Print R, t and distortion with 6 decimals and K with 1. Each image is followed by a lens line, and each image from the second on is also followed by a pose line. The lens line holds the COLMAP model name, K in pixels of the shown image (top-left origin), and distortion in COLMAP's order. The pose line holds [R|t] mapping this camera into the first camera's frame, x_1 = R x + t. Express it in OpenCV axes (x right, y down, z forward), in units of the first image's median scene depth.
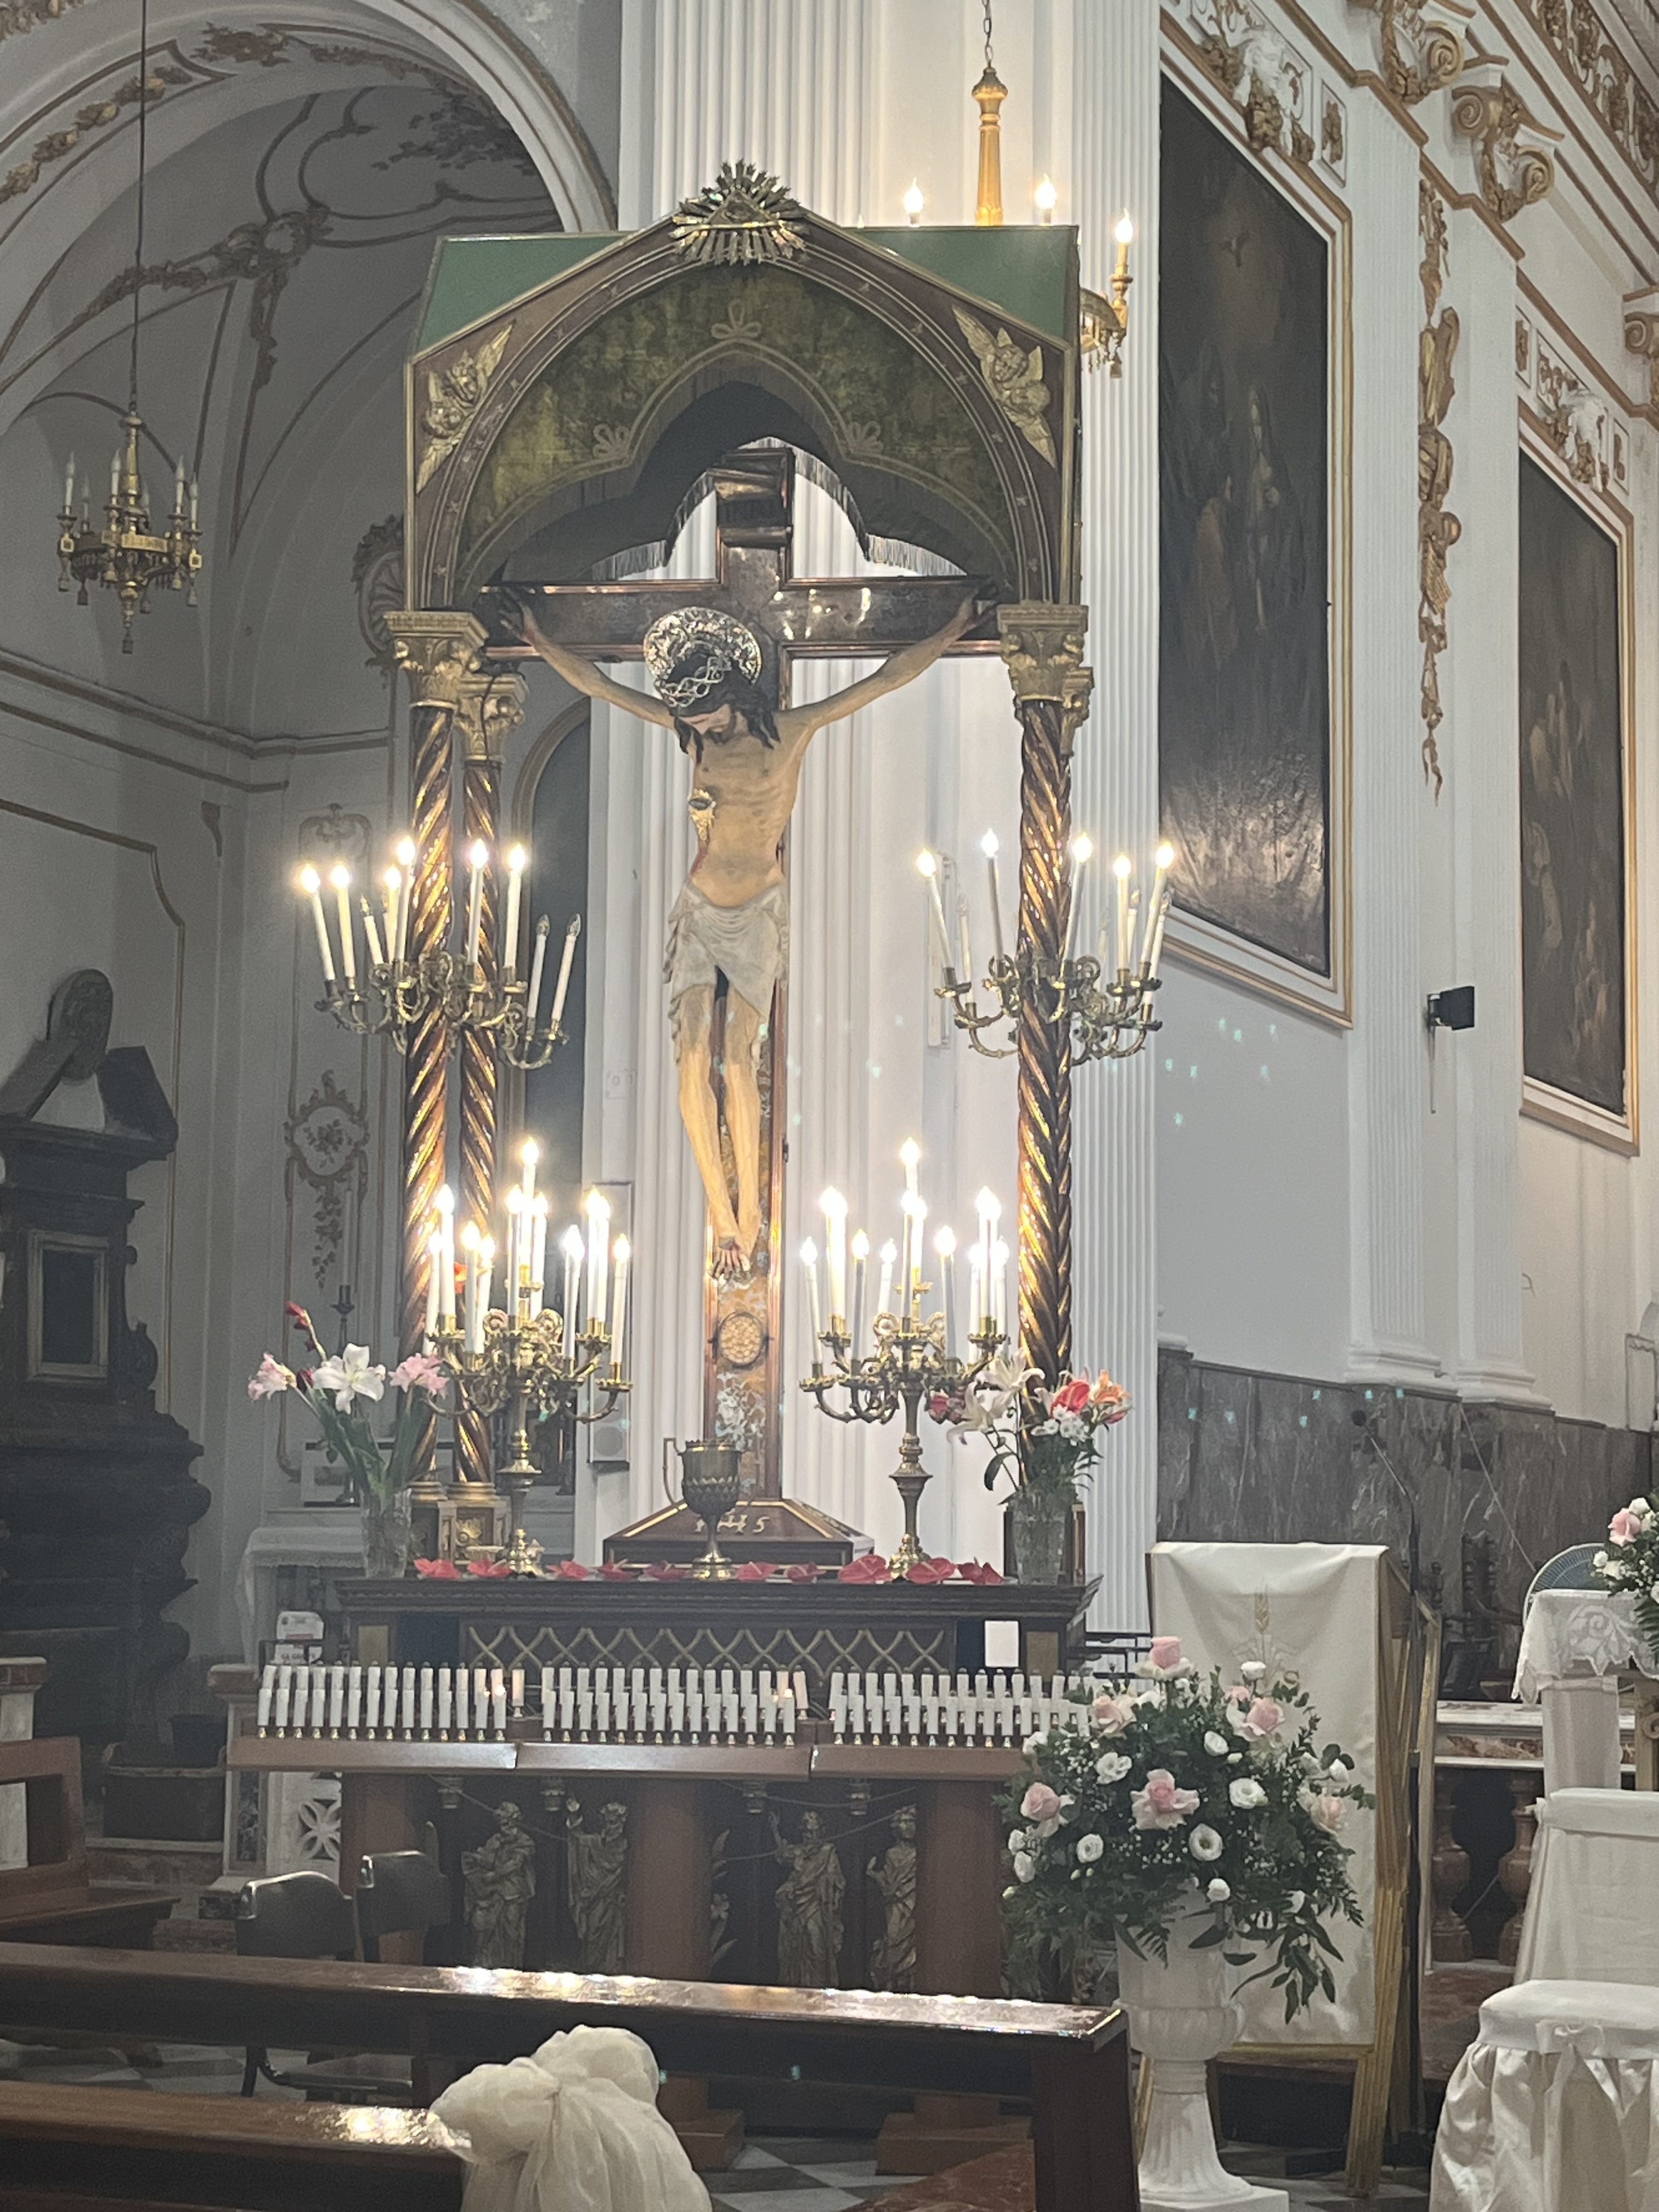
lens RADIAL K [[3788.8, 0, 843.2], [0, 3788.8, 1114.1], [0, 0, 1]] dist [0.089529, 0.000000]
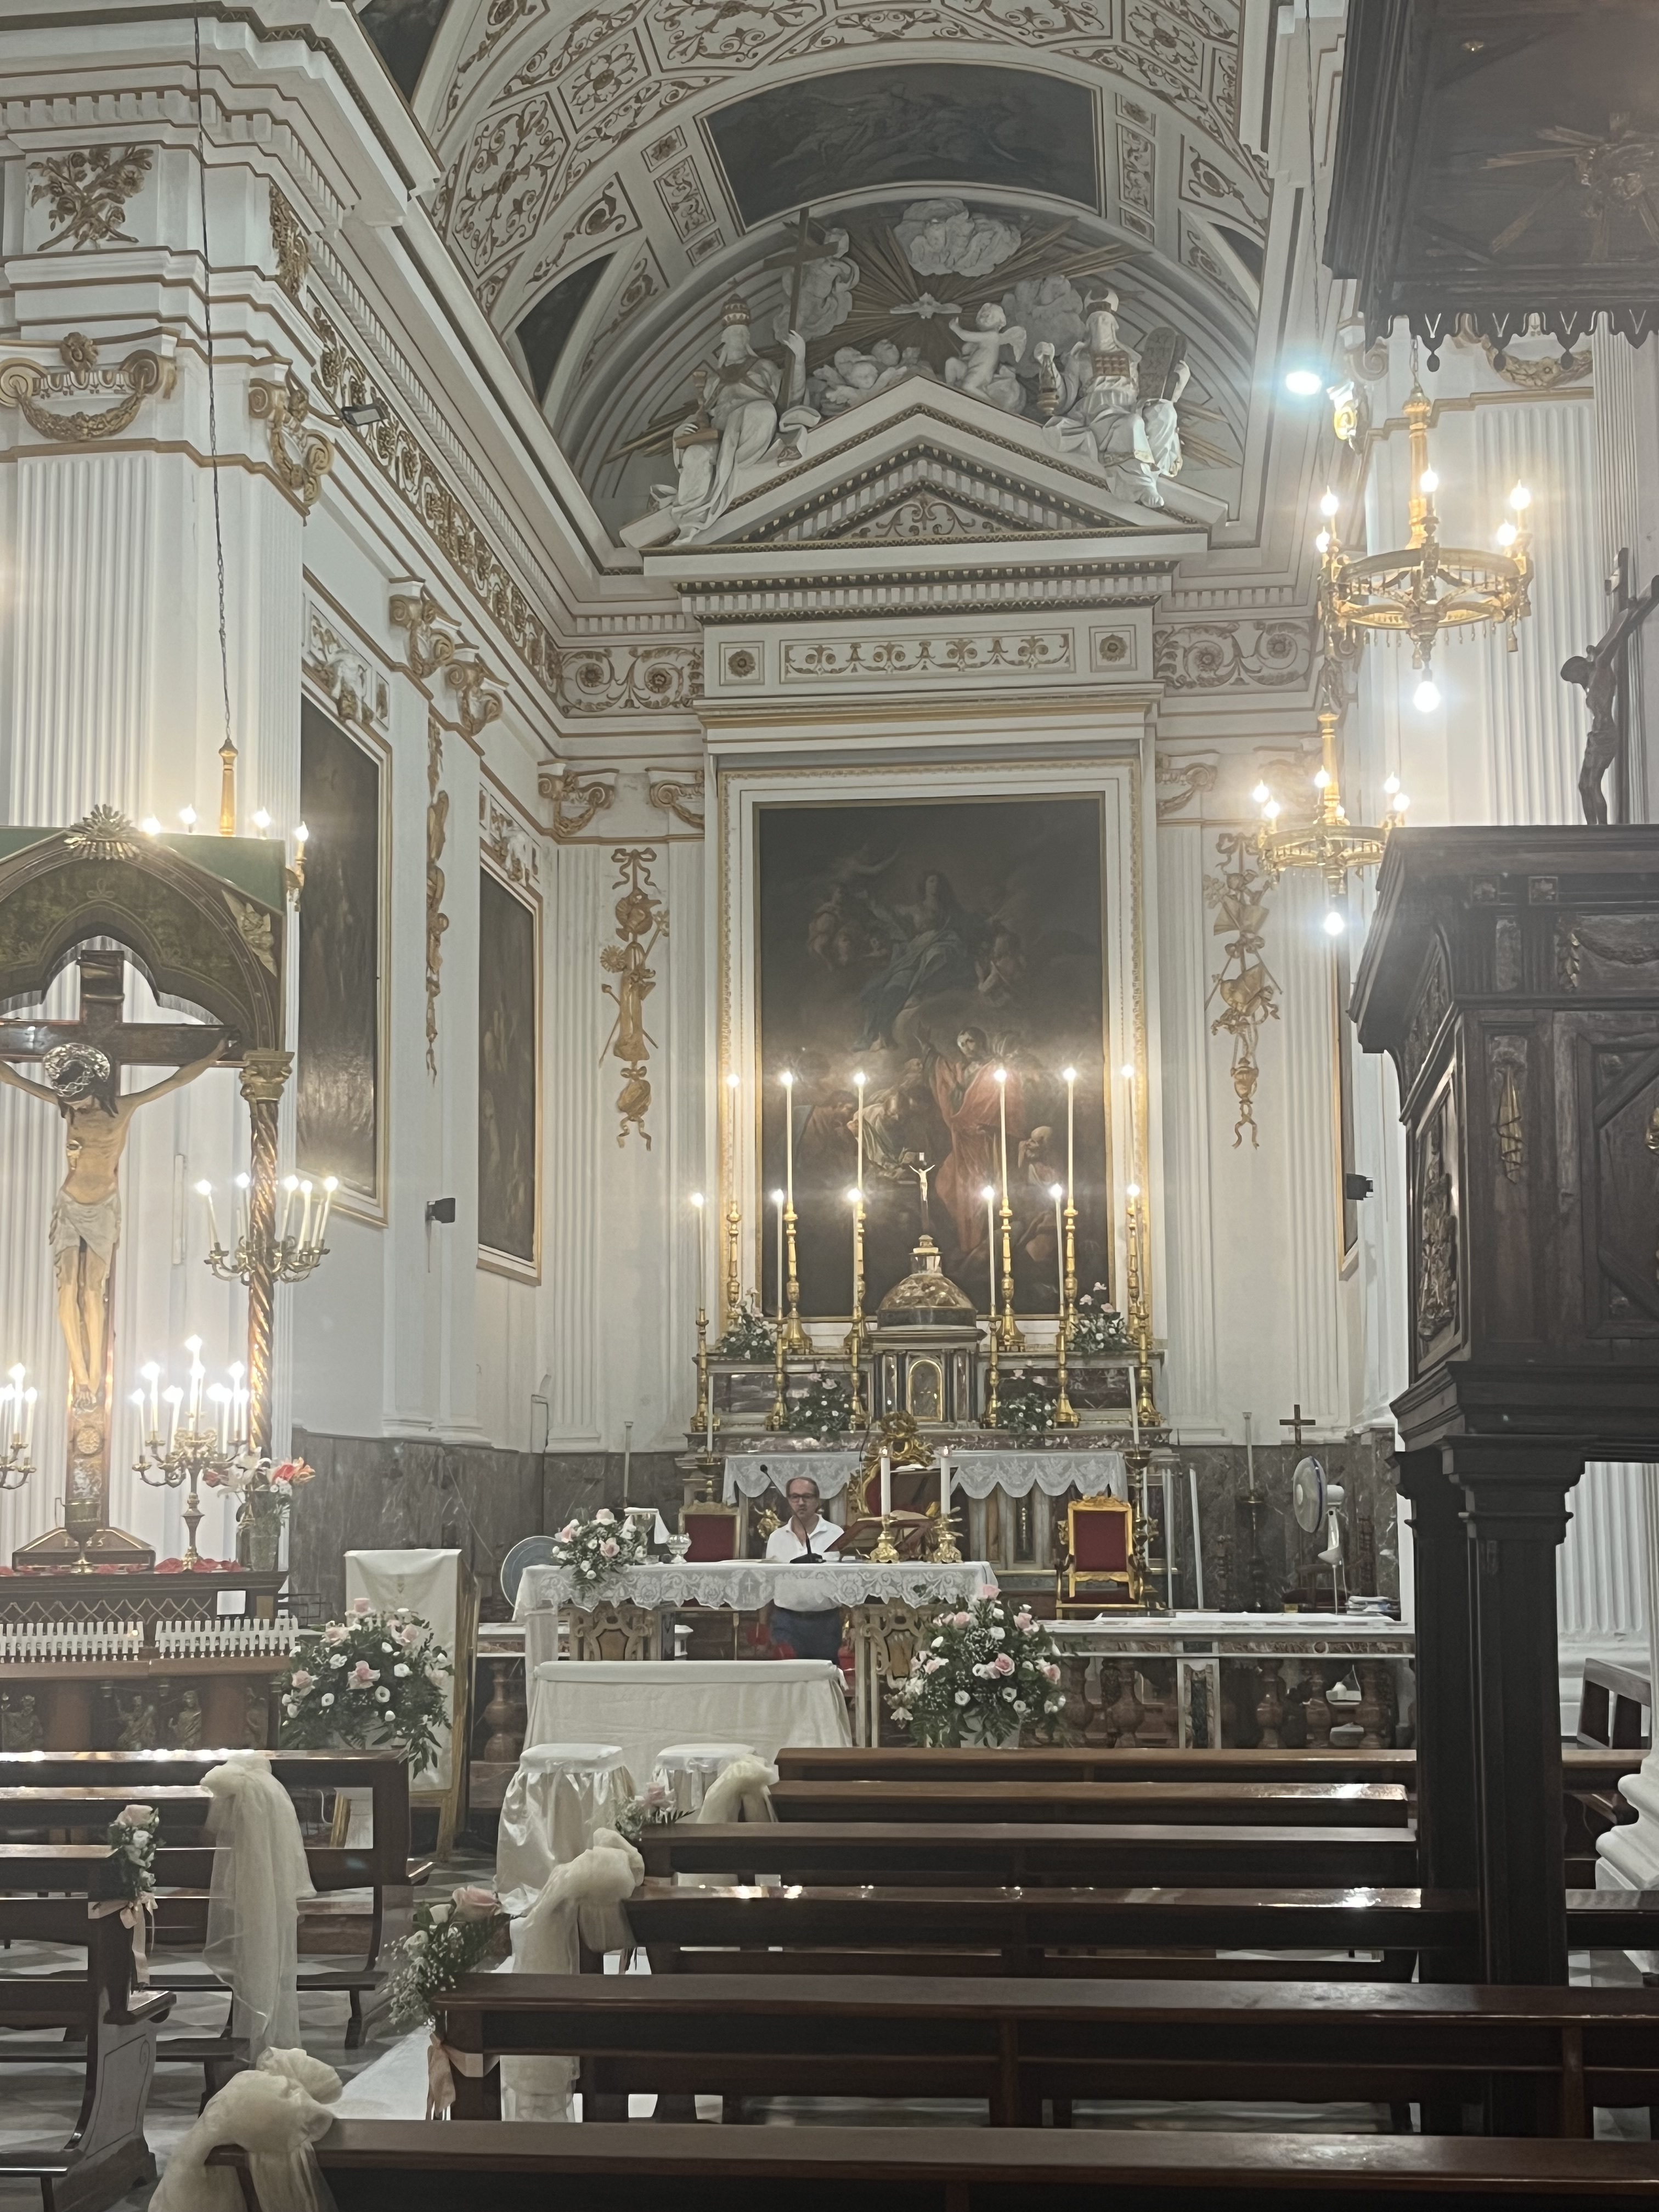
lens RADIAL K [[2893.4, 0, 853.4], [0, 2893.4, 1109.5], [0, 0, 1]] dist [0.032529, 0.000000]
pose [[0.946451, 0.021002, 0.322164, -0.132198], [-0.013853, 0.999605, -0.024467, -0.070962], [-0.322550, 0.018694, 0.946368, -0.447073]]
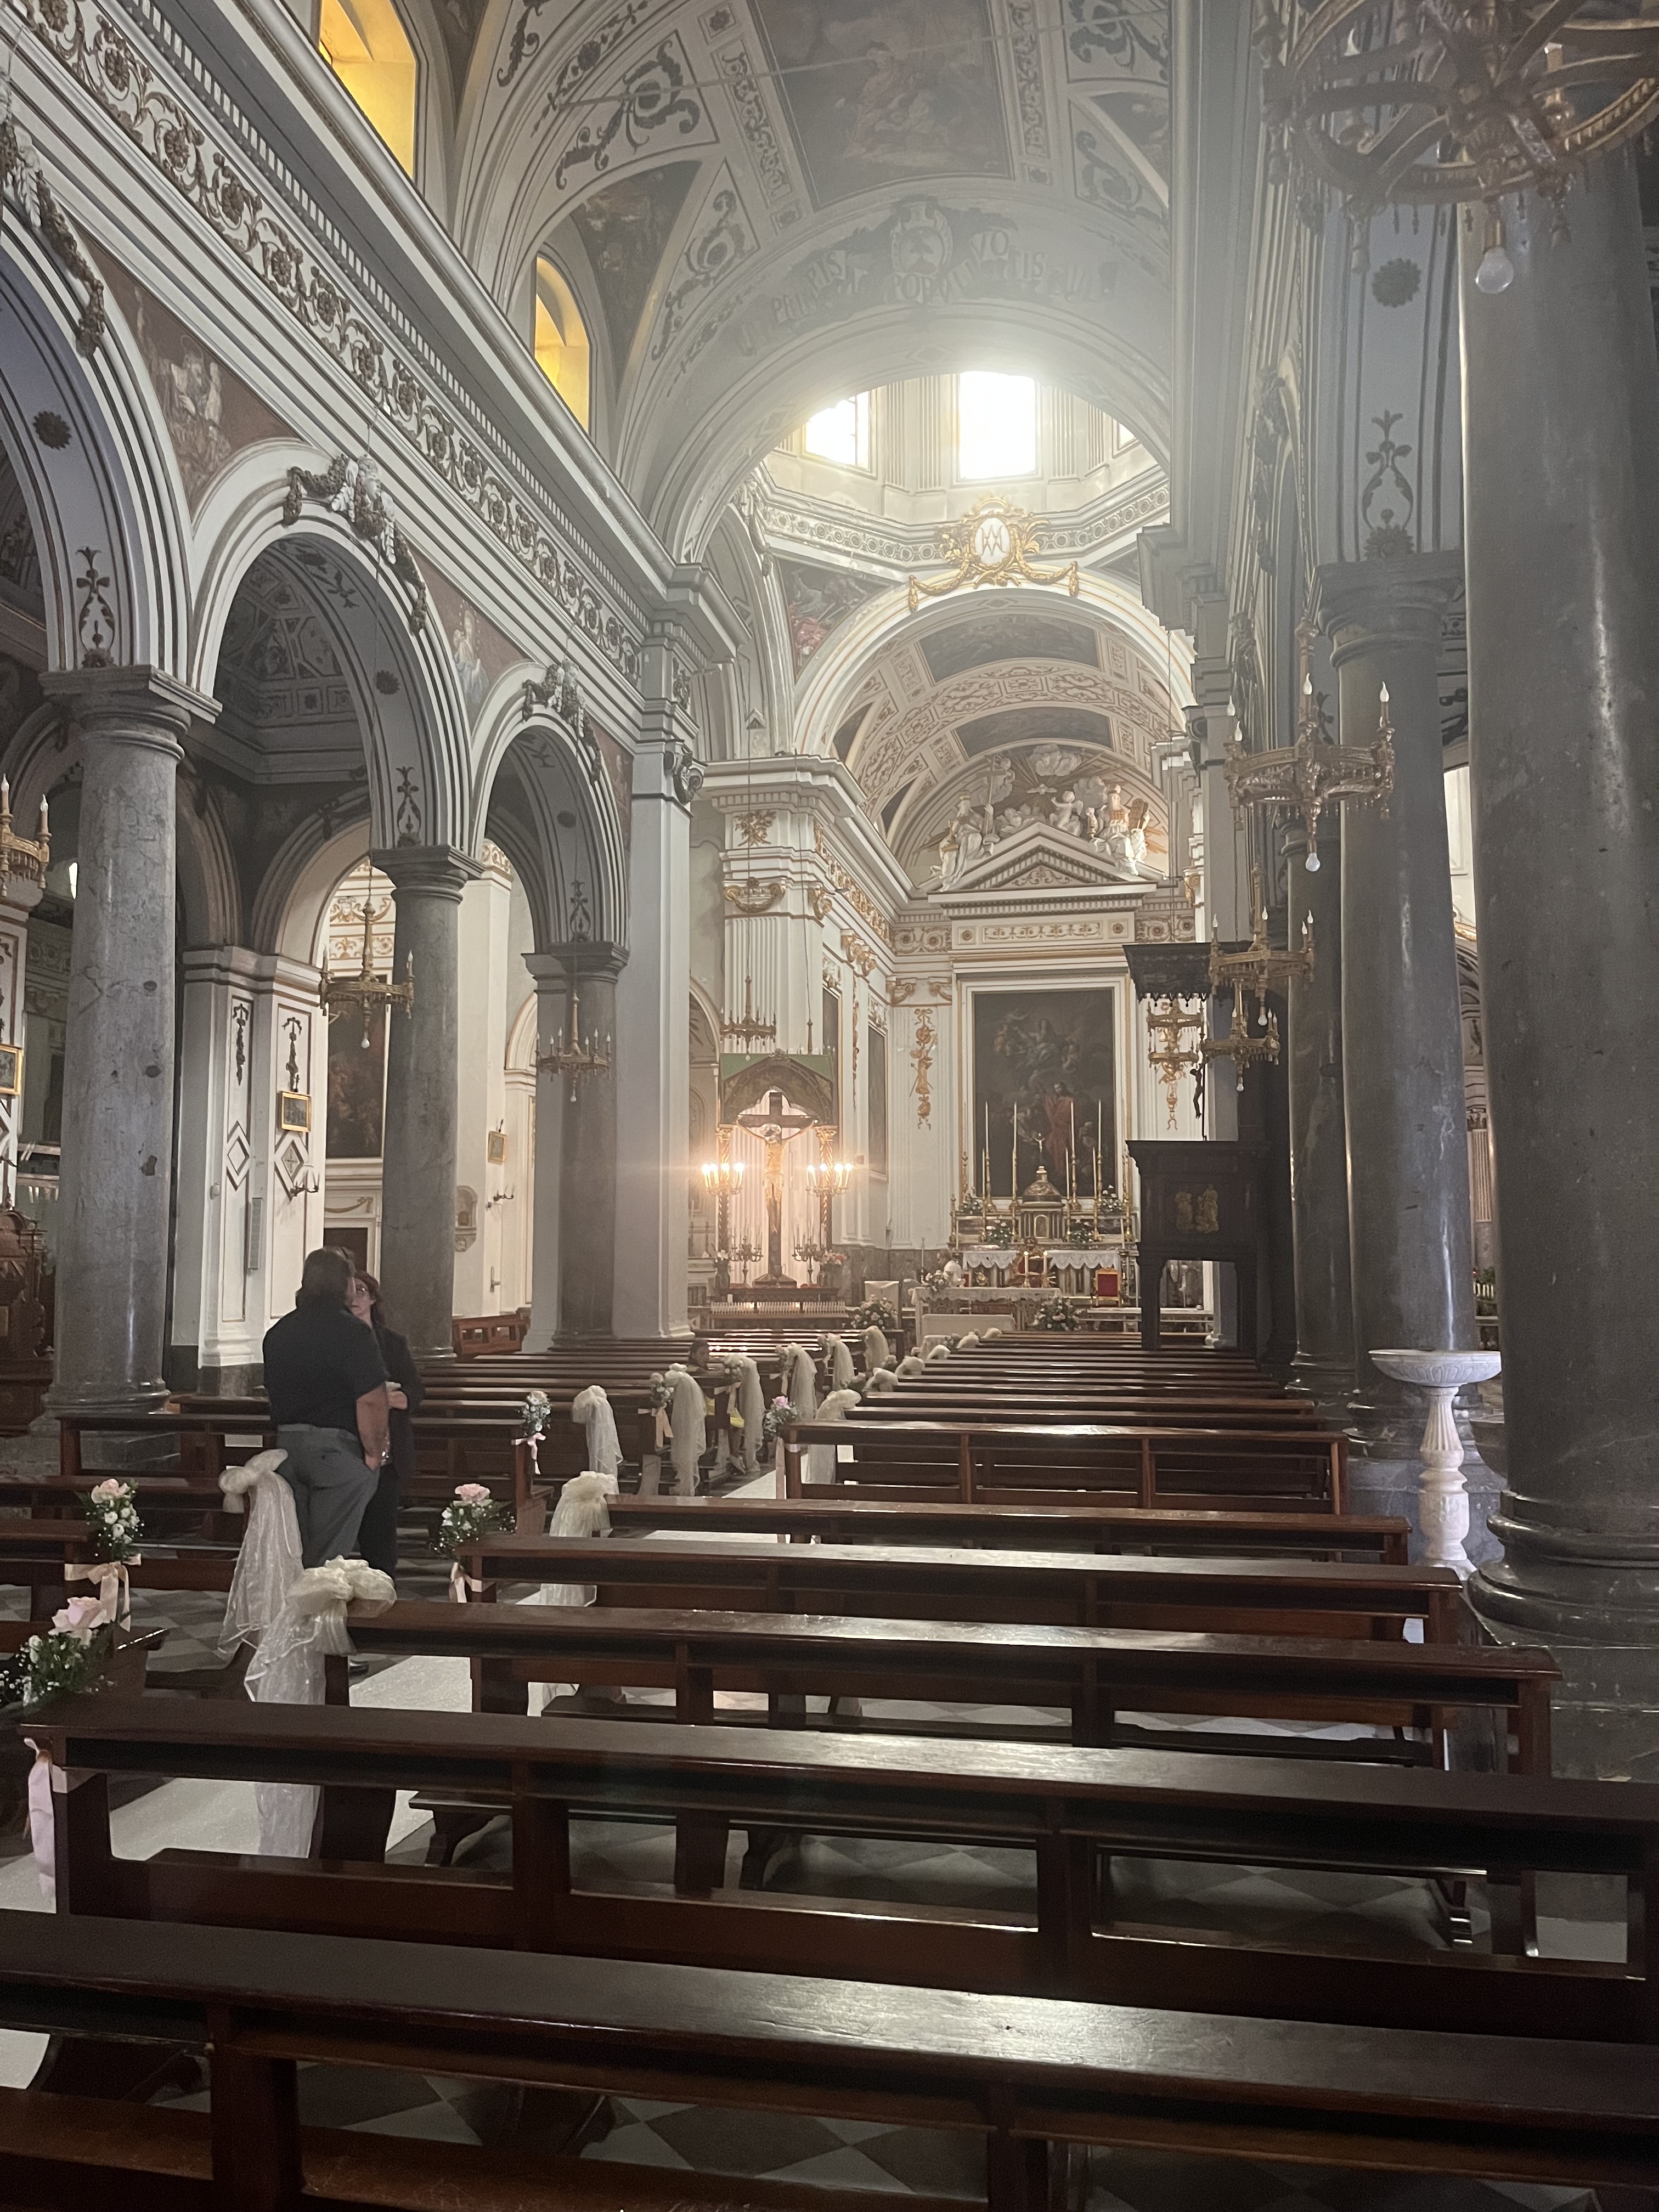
lens RADIAL K [[1701.4, 0, 800.1], [0, 1701.4, 1113.8], [0, 0, 1]] dist [0.064220, -0.088910]
pose [[0.978089, 0.006263, 0.208094, -0.537584], [-0.010511, 0.999758, 0.019314, -0.197312], [-0.207923, -0.021078, 0.977918, -1.575263]]
